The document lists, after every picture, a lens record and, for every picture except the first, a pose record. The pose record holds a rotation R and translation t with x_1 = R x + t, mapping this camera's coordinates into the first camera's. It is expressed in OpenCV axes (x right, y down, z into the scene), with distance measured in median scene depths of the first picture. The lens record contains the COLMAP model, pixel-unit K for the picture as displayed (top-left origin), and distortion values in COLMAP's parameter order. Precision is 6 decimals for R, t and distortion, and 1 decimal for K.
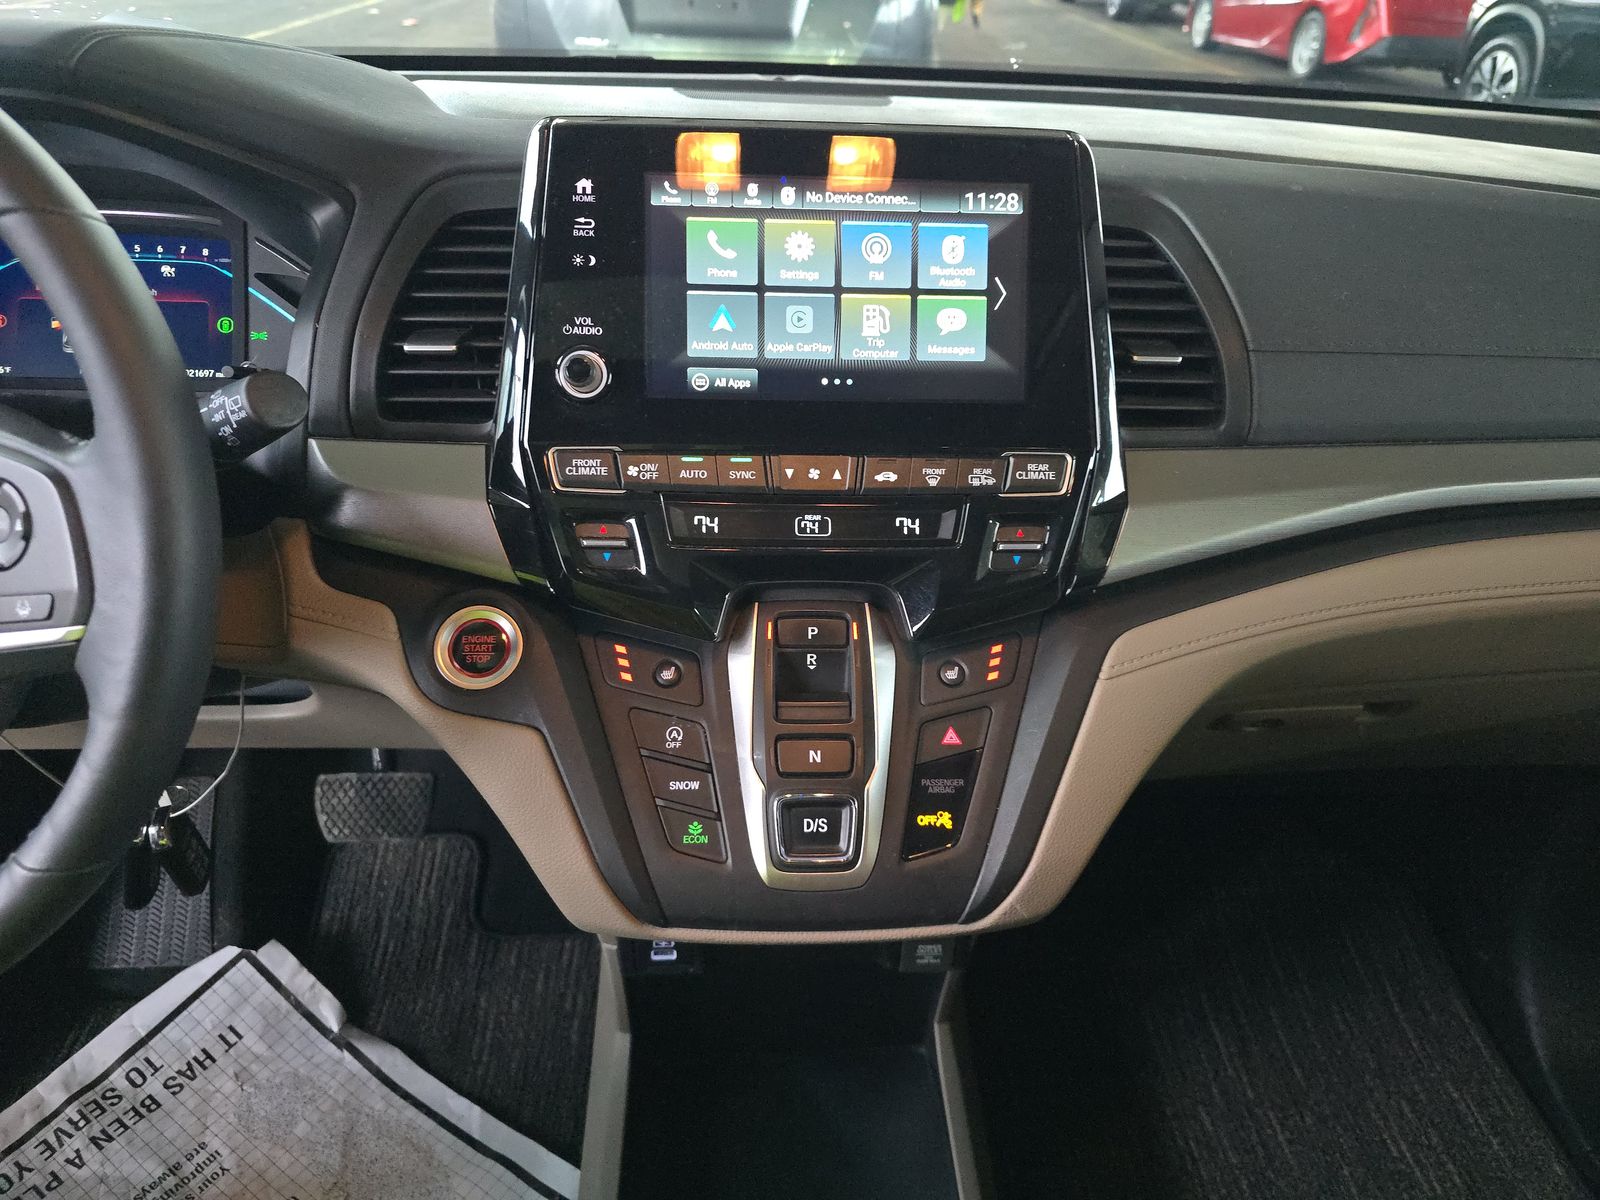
lens RADIAL K [[1078.9, 0, 800.6], [0, 1078.9, 597.7], [0, 0, 1]] dist [0.028154, -0.010569]
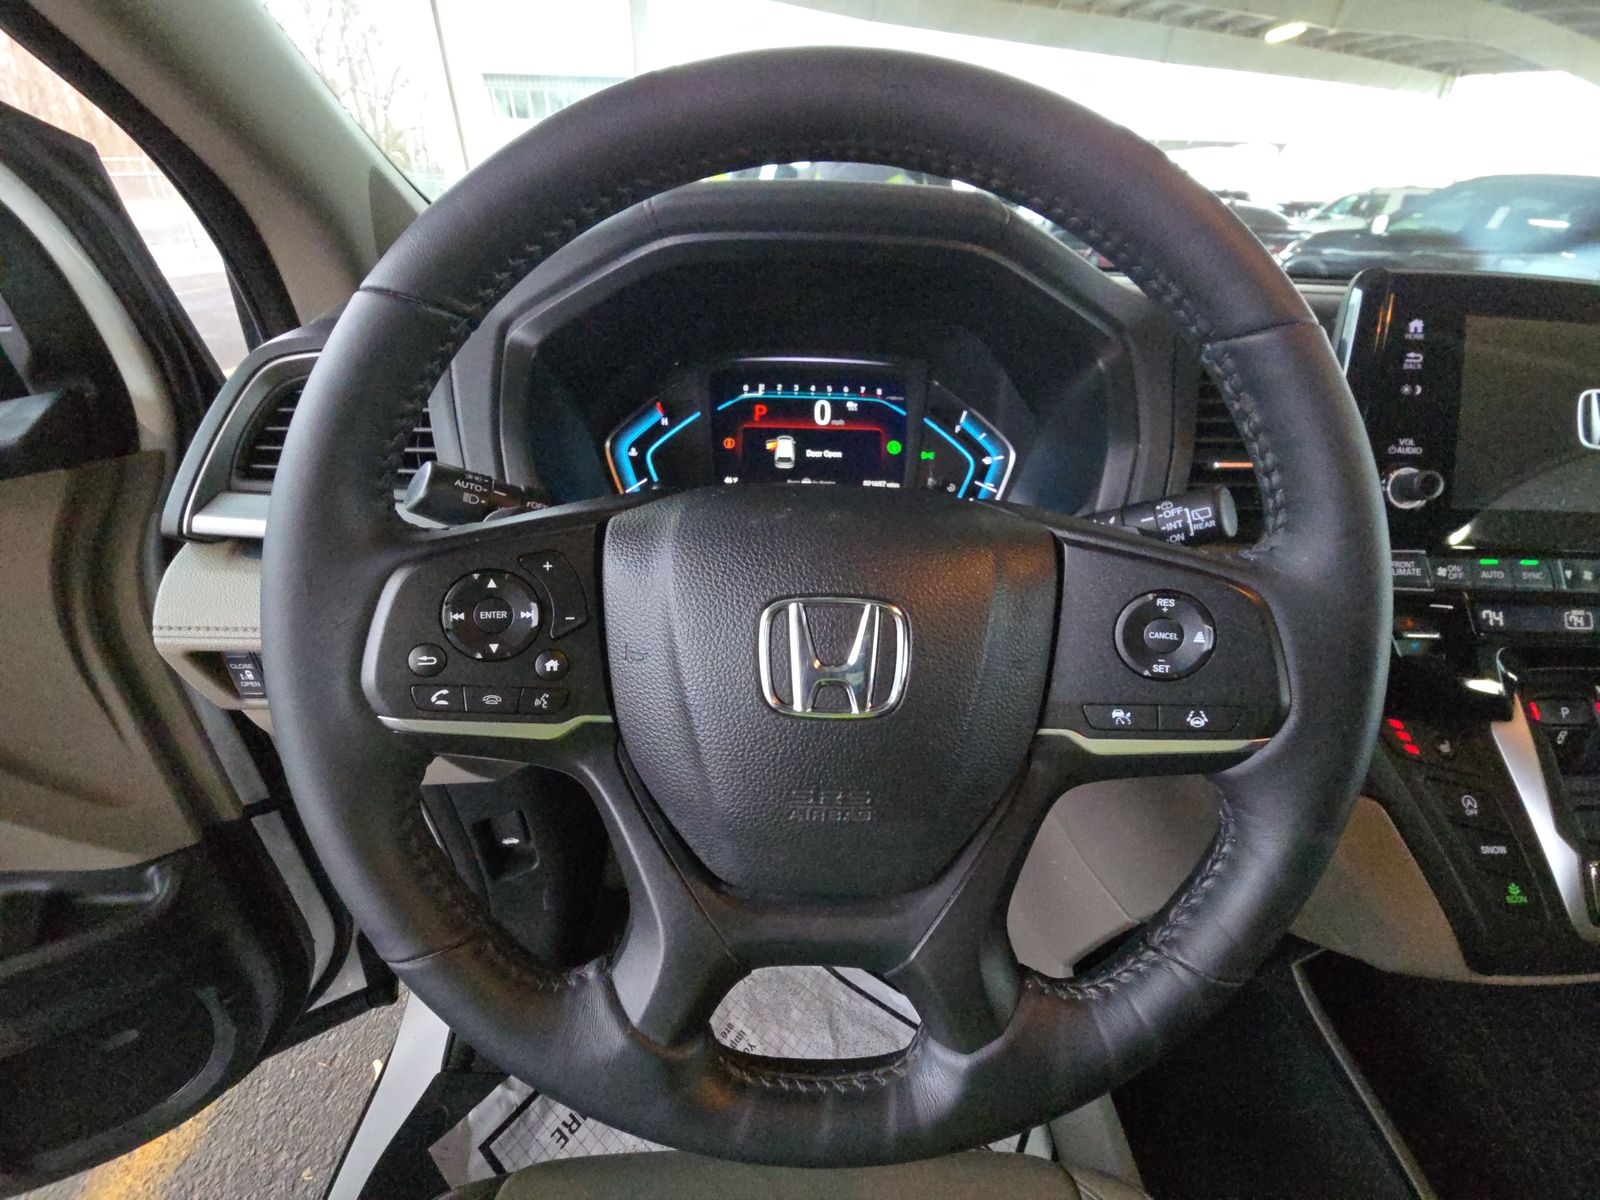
lens RADIAL K [[641.0, 0, 800.5], [0, 641.0, 602.5], [0, 0, 1]] dist [0.002825, 0.000133]
pose [[0.999570, 0.012896, -0.026350, -0.810087], [-0.013310, 0.999790, -0.015575, -0.064535], [0.026144, 0.015919, 0.999531, 0.296329]]
